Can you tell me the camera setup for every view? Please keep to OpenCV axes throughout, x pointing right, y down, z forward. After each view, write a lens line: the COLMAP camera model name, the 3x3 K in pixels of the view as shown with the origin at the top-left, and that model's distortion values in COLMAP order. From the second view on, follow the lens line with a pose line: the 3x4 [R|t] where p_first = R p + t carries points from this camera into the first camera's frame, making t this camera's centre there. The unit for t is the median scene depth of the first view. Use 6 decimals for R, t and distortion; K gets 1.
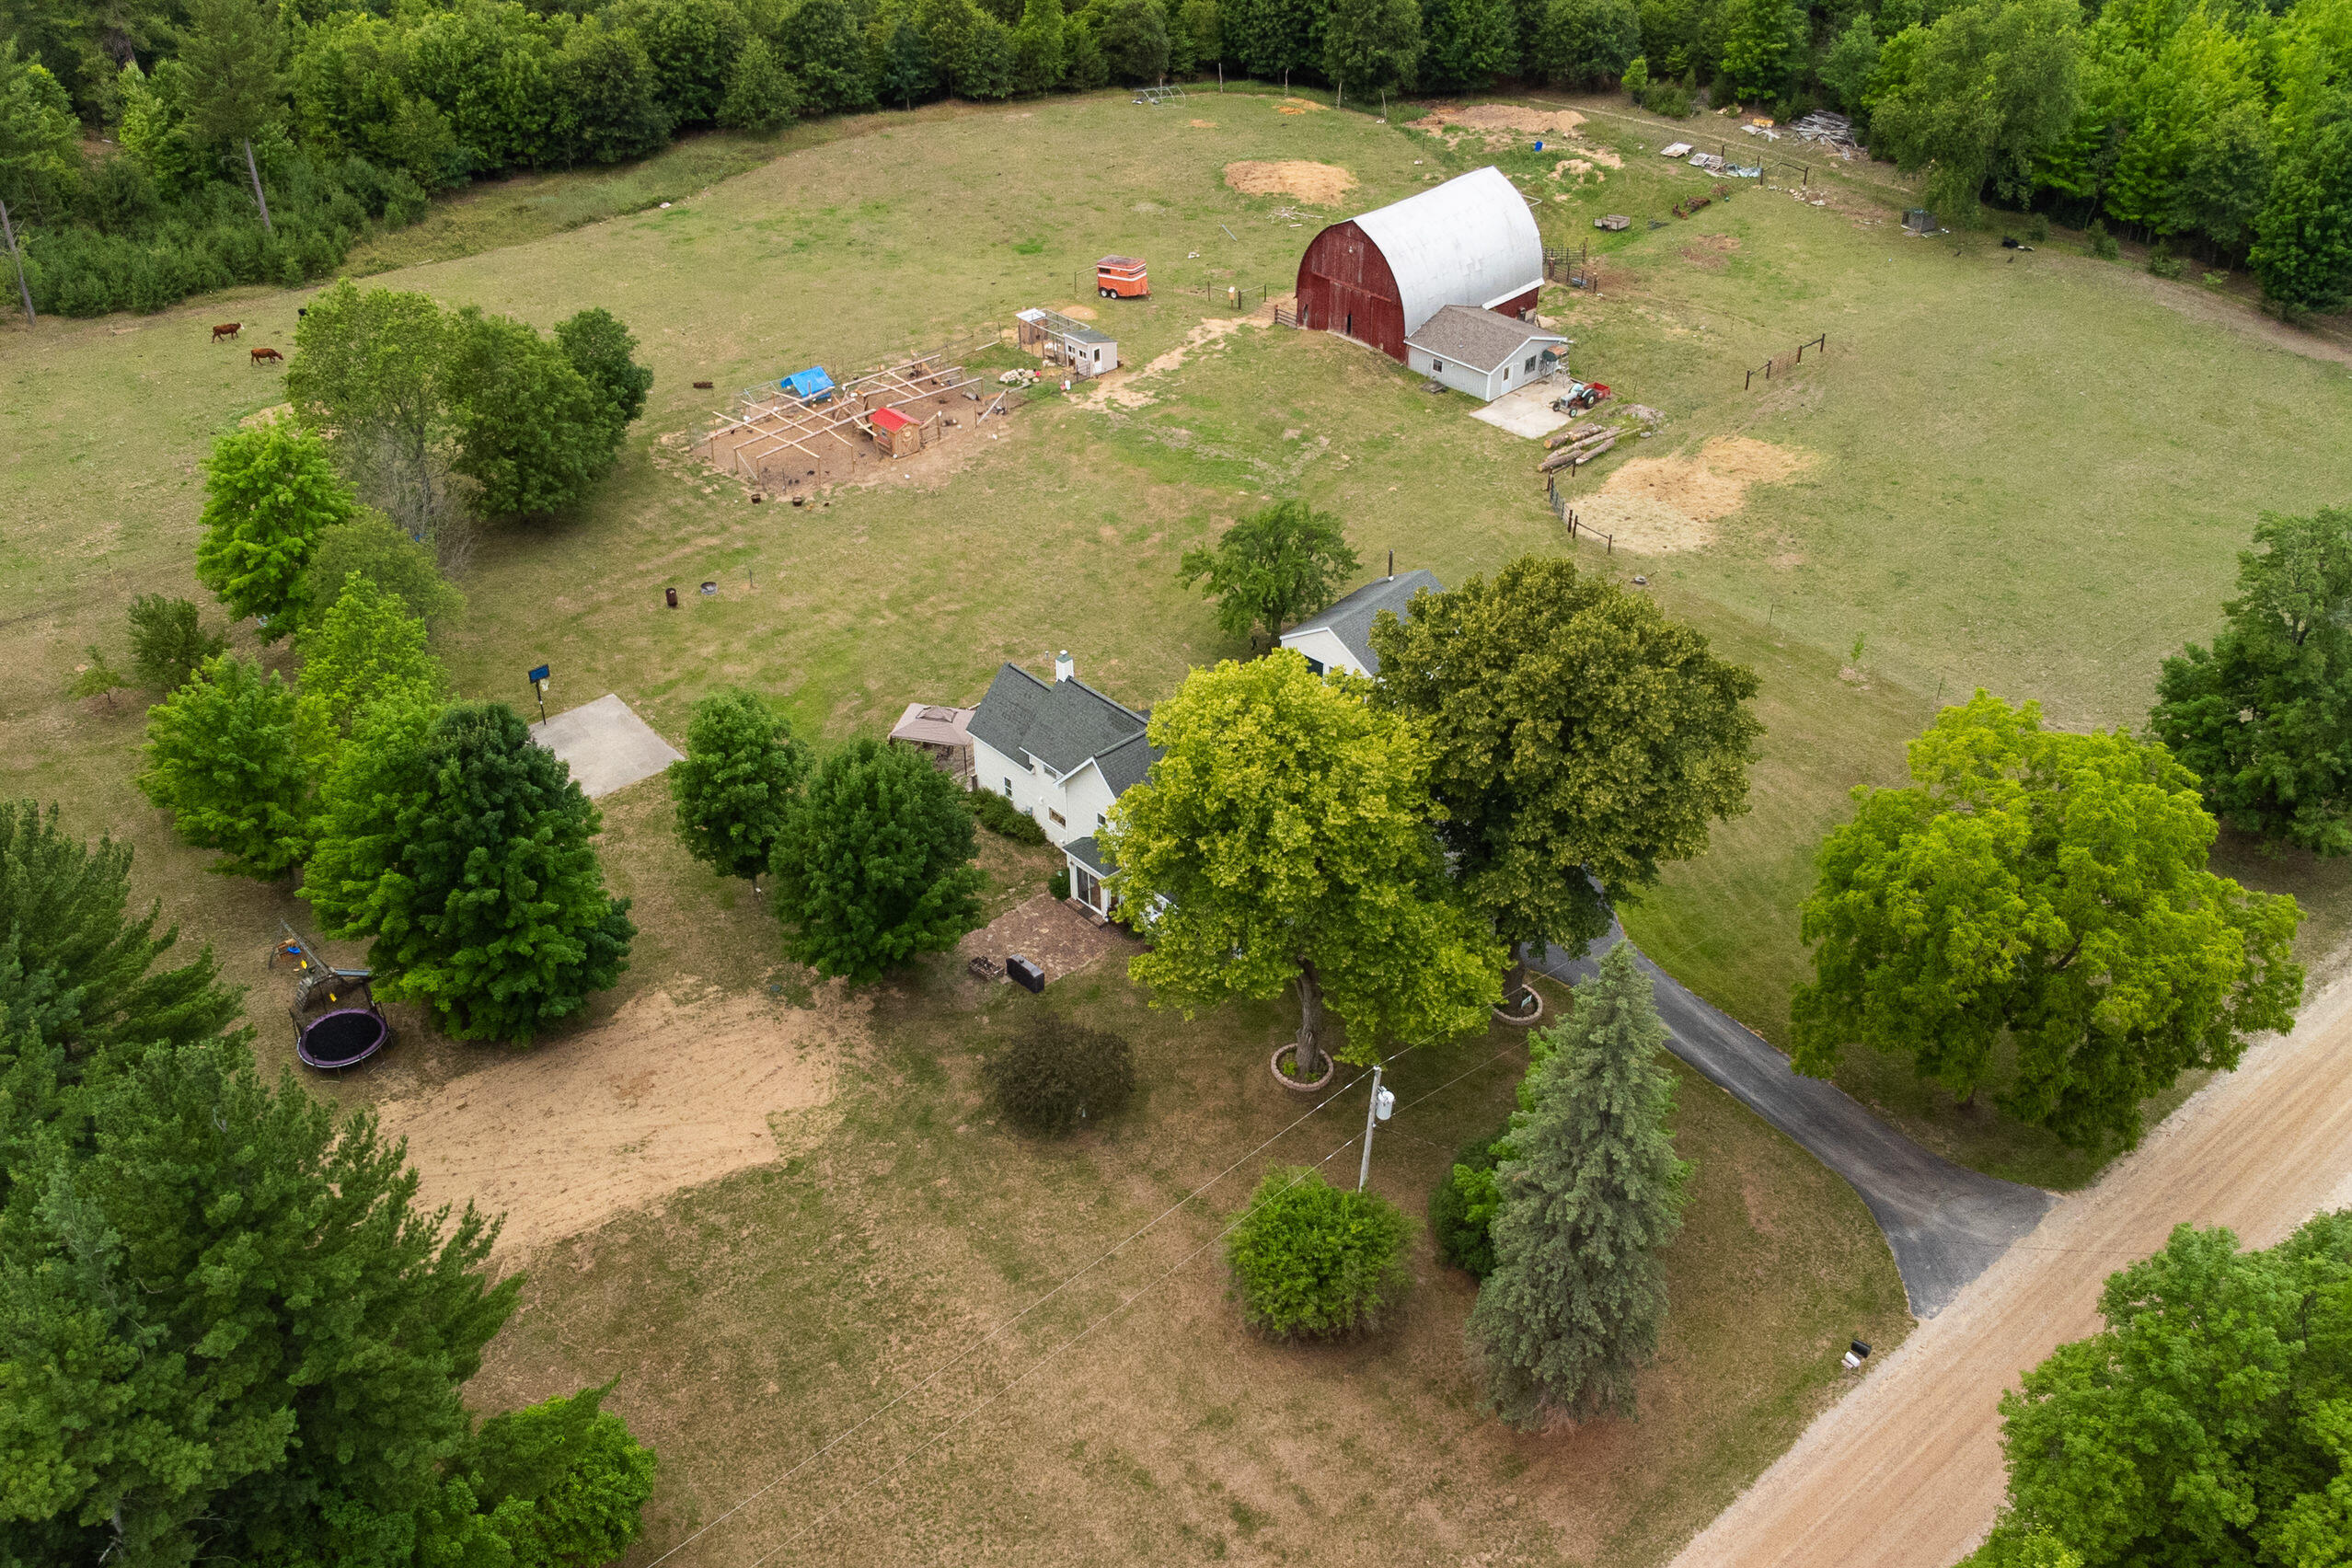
lens RADIAL K [[2055.2, 0, 1178.4], [0, 2055.2, 783.7], [0, 0, 1]] dist [0.047135, -0.002468]
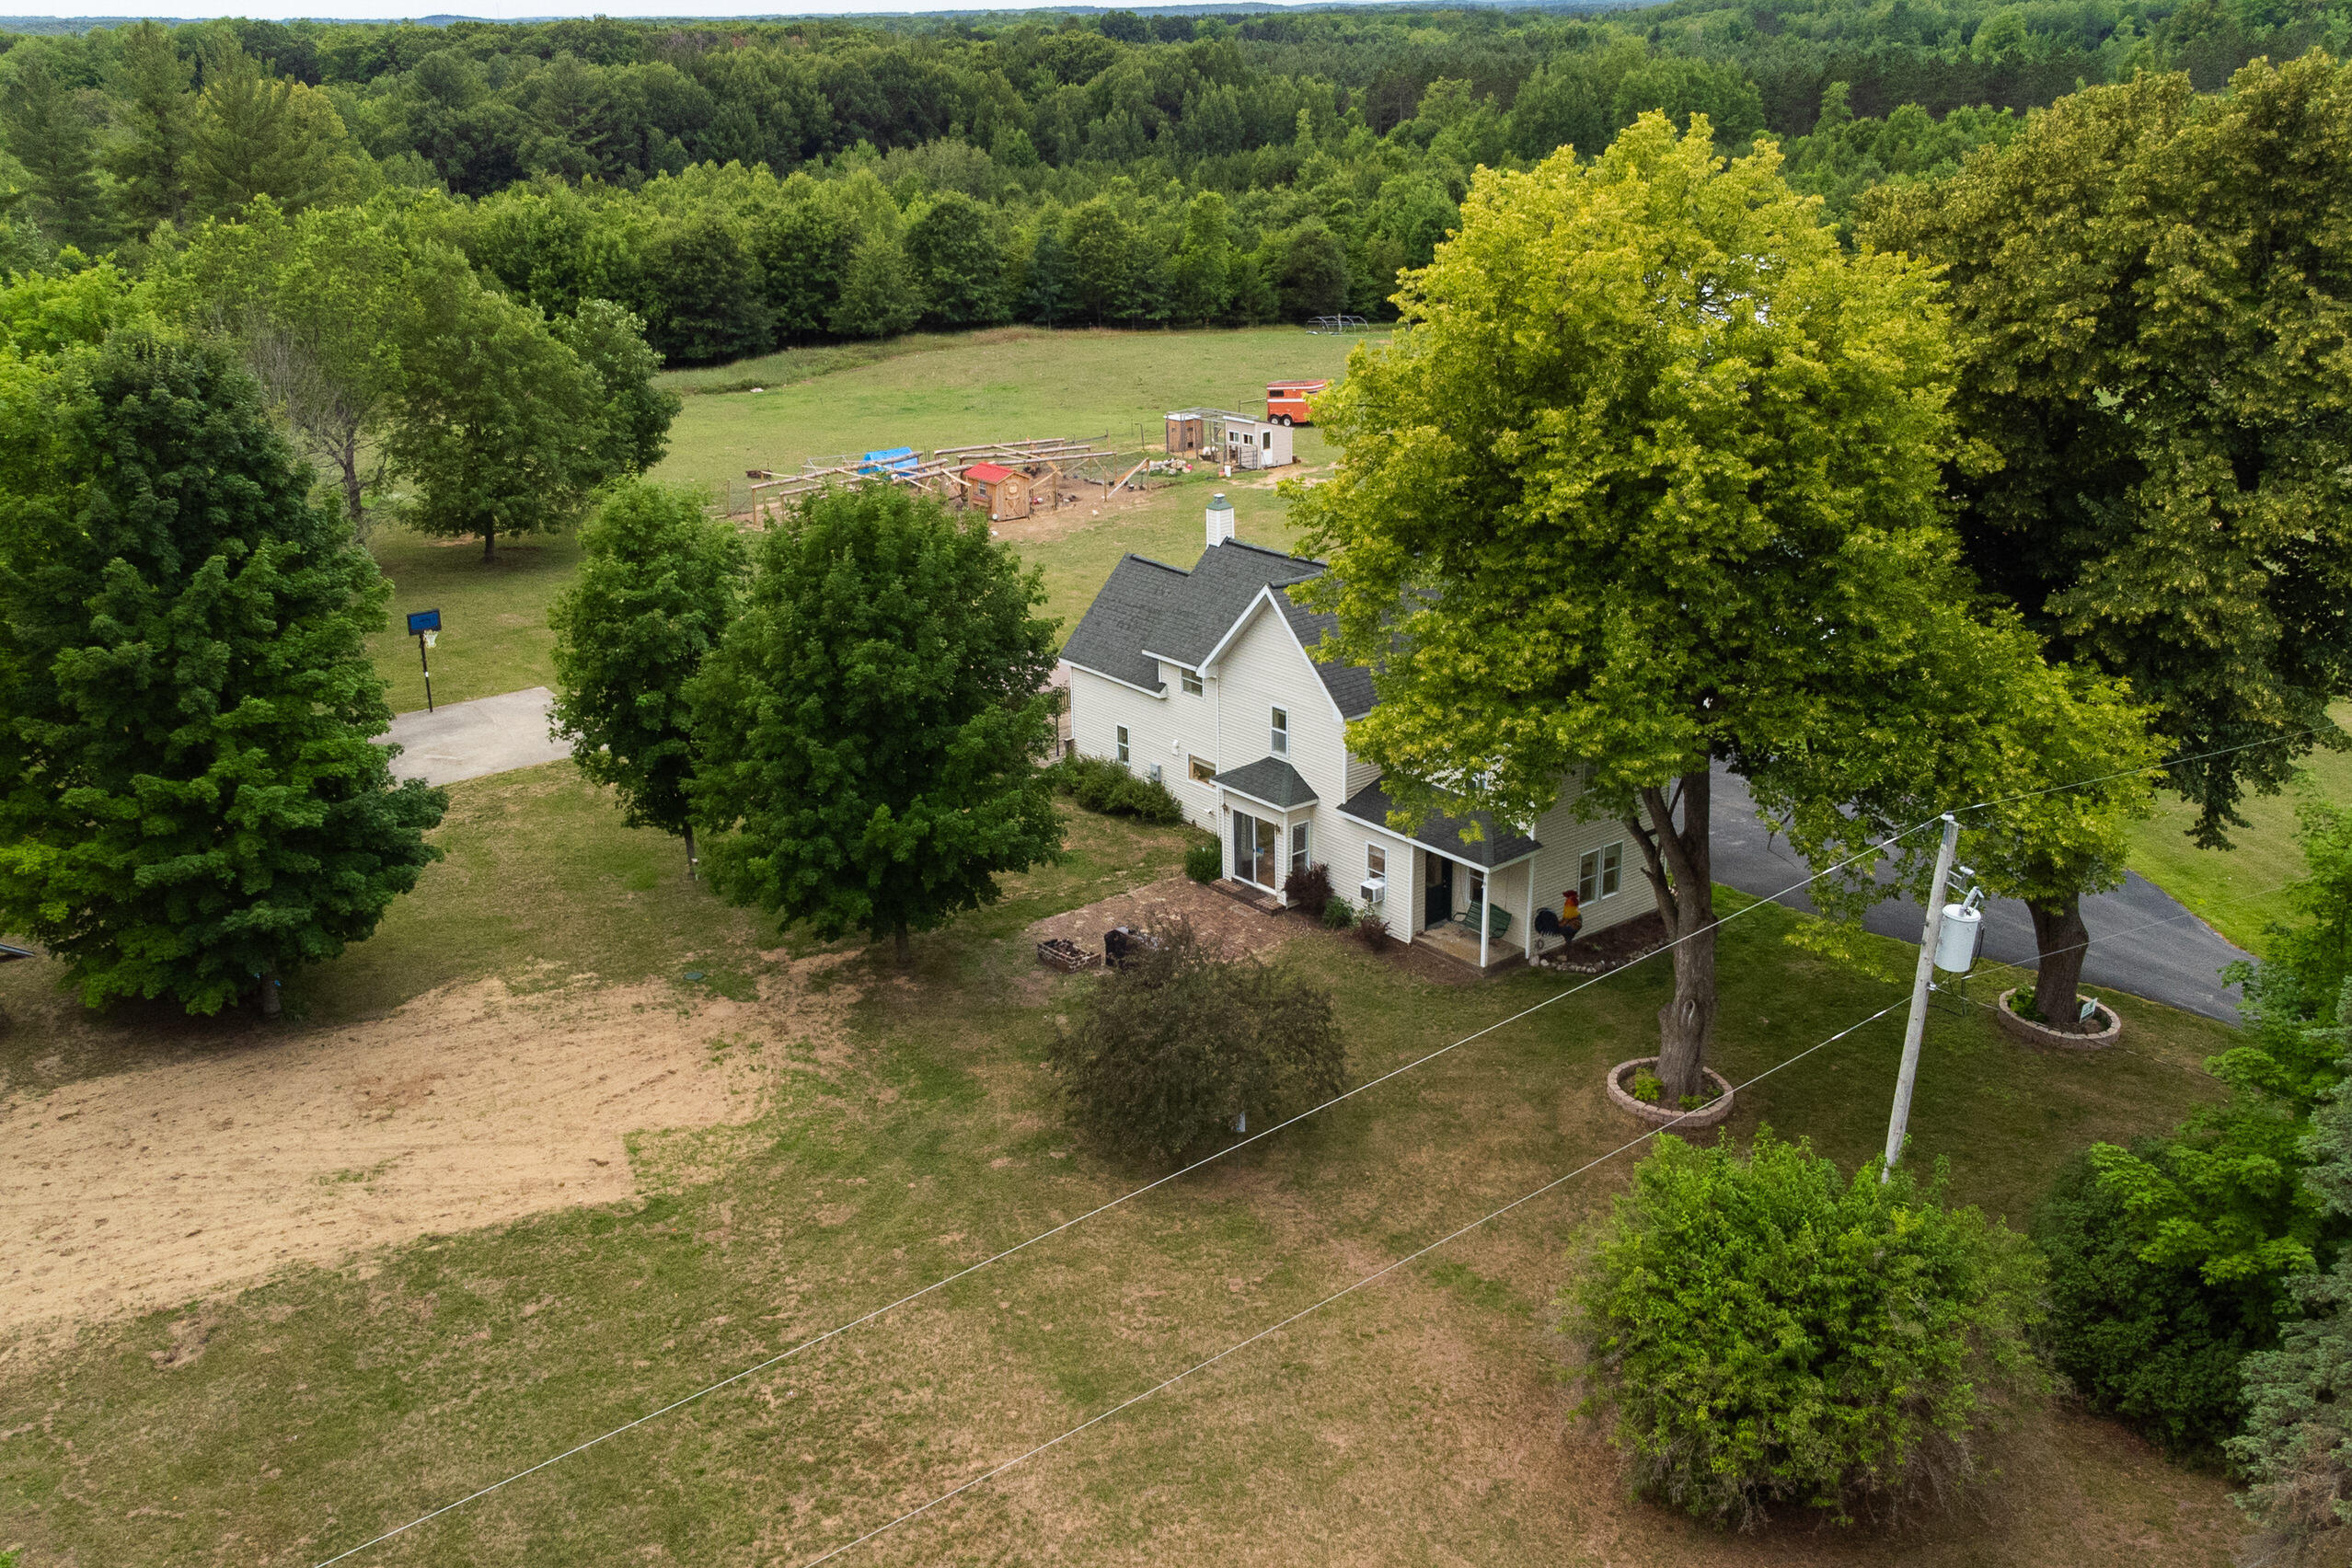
lens RADIAL K [[2134.5, 0, 1172.4], [0, 2134.5, 787.4], [0, 0, 1]] dist [0.036582, 0.003125]
pose [[0.997145, 0.010569, -0.074766, -0.024819], [-0.029044, 0.967662, -0.250574, 0.207775], [0.069700, 0.252030, 0.965206, 0.472248]]
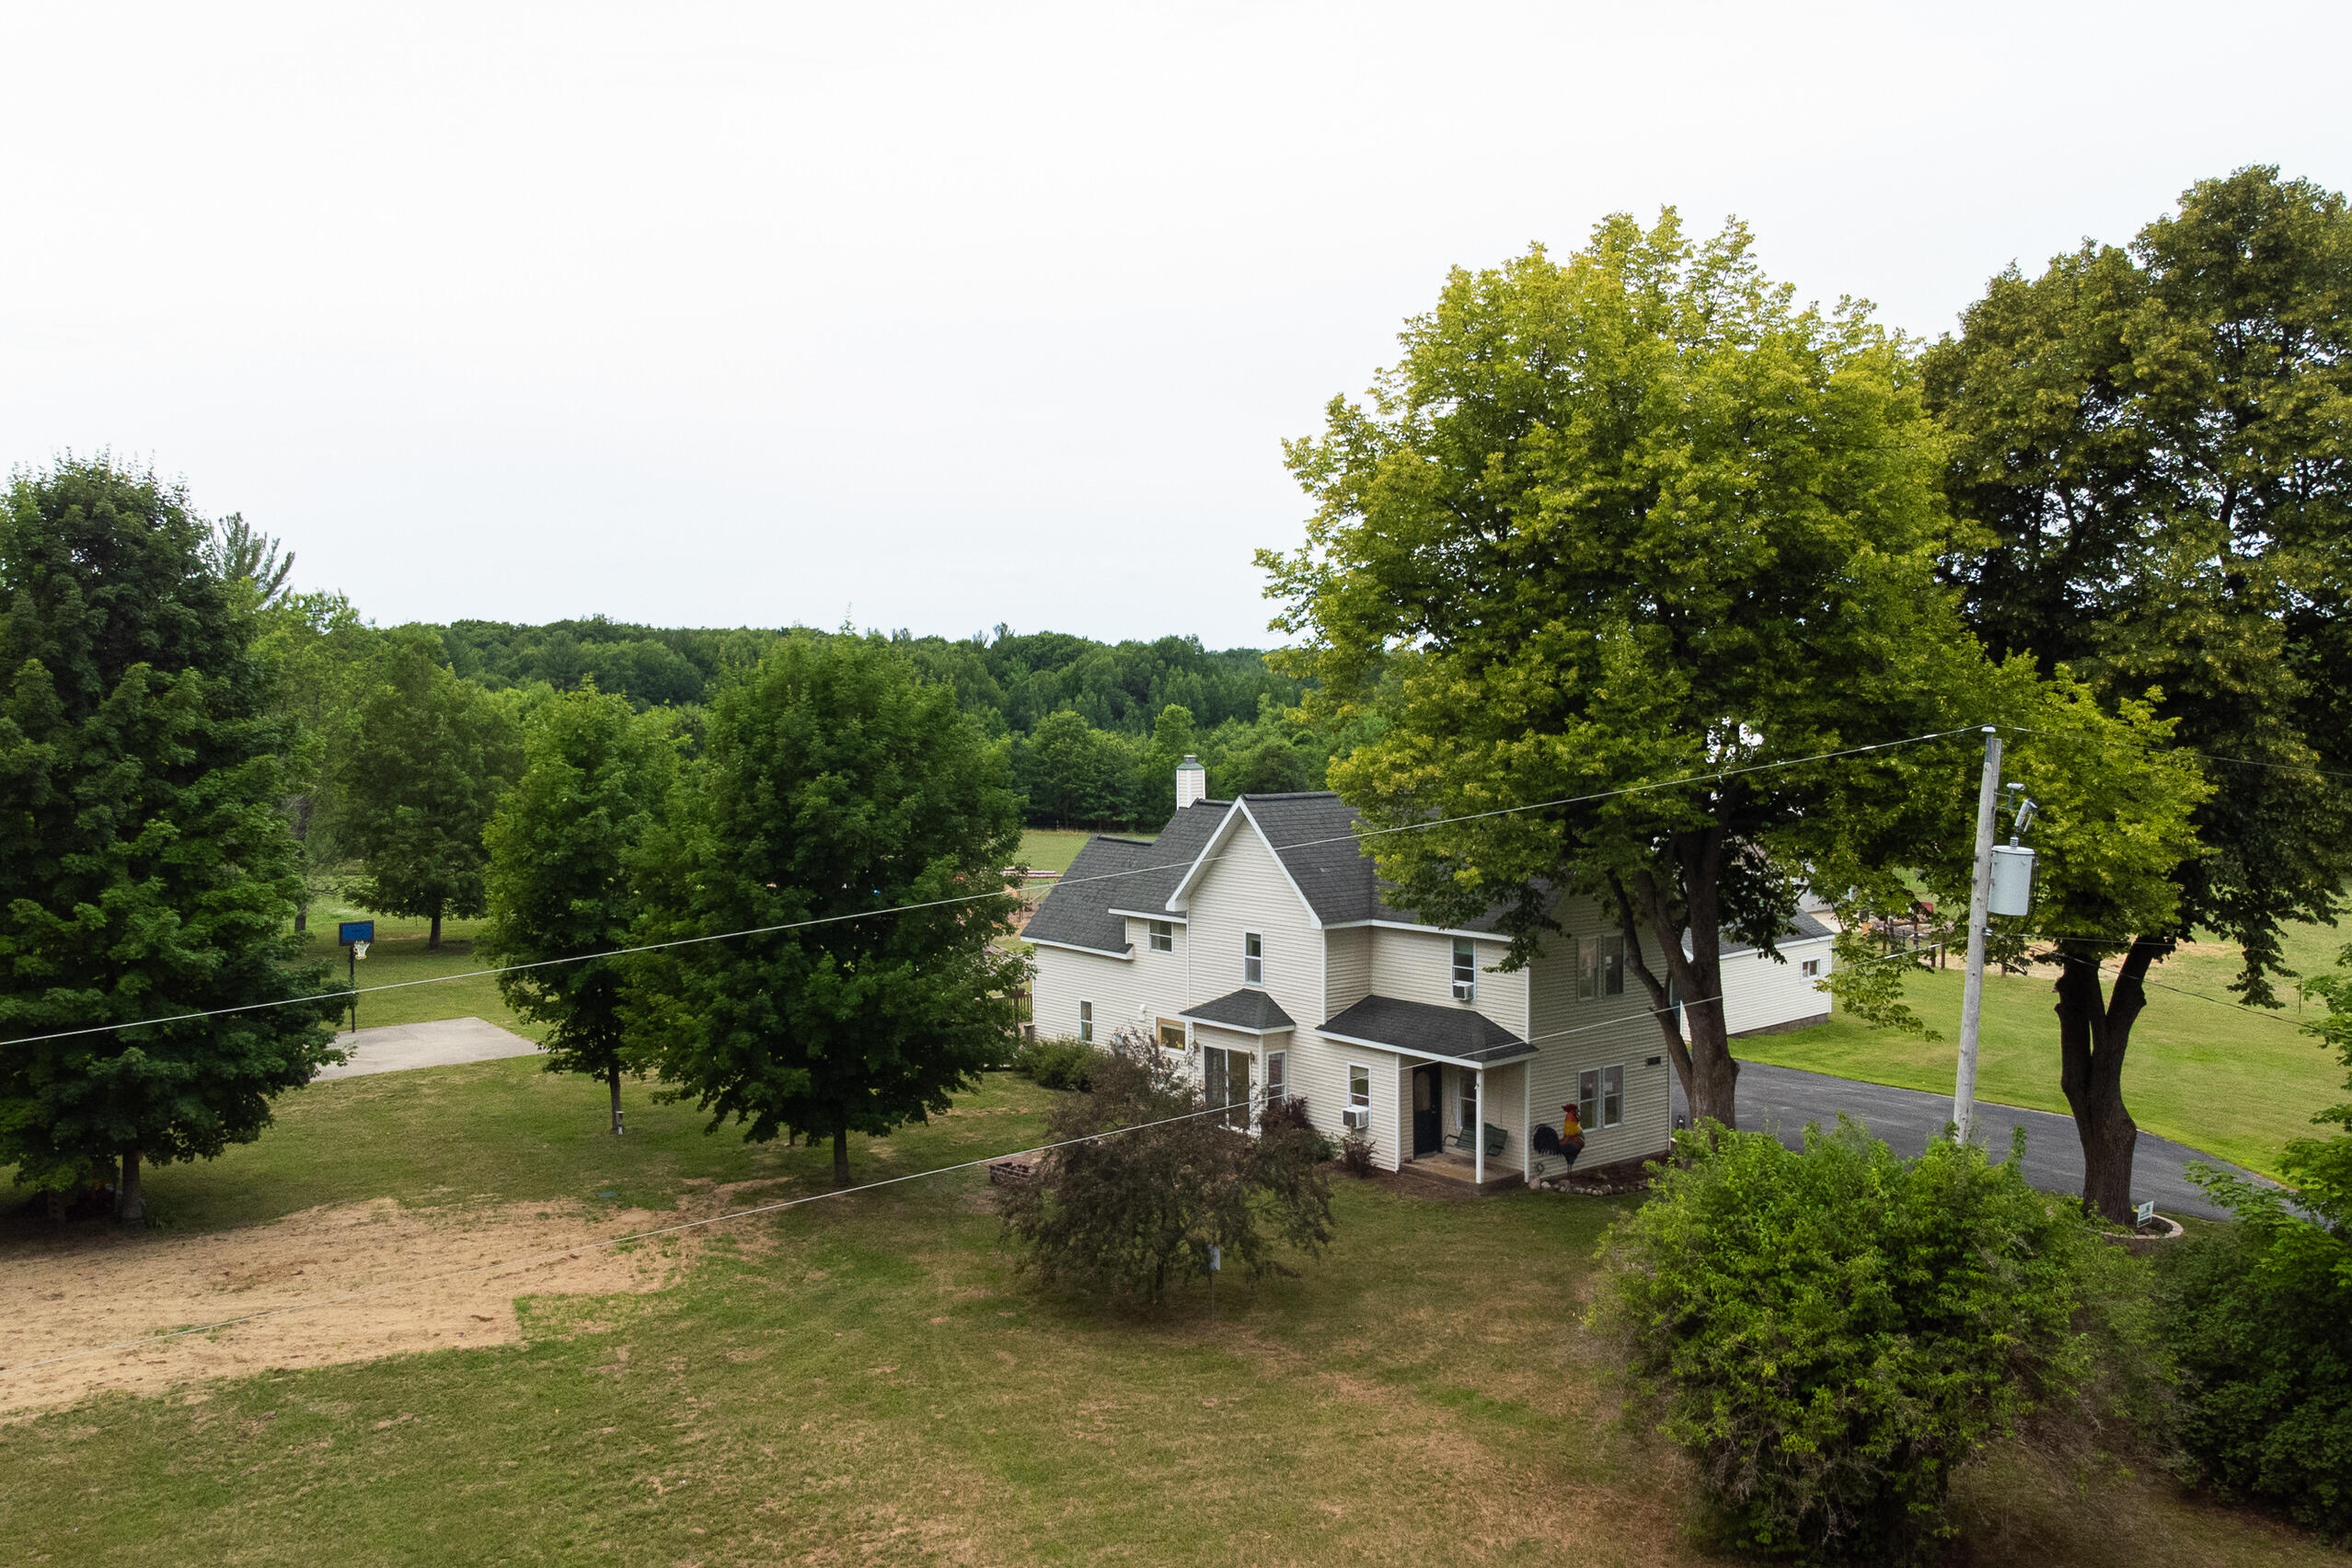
lens RADIAL K [[2153.1, 0, 1170.0], [0, 2153.1, 789.1], [0, 0, 1]] dist [0.002936, 0.095916]
pose [[0.998201, 0.001288, -0.059944, -0.028196], [-0.031758, 0.859368, -0.510370, 0.303398], [0.050856, 0.511356, 0.857863, 0.544311]]
